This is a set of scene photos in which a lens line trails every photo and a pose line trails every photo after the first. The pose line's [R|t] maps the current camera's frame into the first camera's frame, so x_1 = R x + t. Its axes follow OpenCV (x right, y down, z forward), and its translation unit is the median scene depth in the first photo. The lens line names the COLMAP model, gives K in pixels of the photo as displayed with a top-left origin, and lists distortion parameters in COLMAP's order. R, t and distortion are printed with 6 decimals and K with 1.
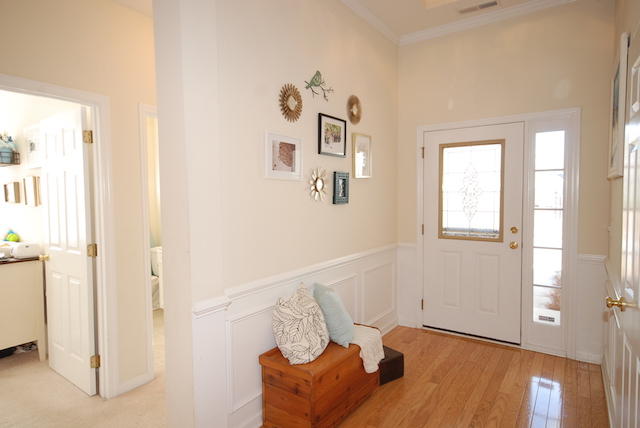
lens RADIAL K [[357.9, 0, 320.0], [0, 357.9, 214.0], [0, 0, 1]] dist [0.157643, 0.000409]
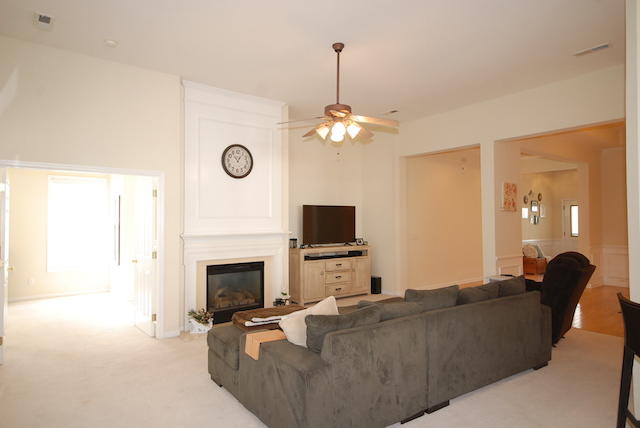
lens RADIAL K [[383.5, 0, 320.0], [0, 383.5, 214.0], [0, 0, 1]] dist [0.024466, -0.000626]
pose [[0.949895, -0.000318, -0.312568, -0.678355], [-0.019328, 0.998026, -0.059754, 0.115521], [0.311970, 0.062801, 0.948014, -2.845481]]
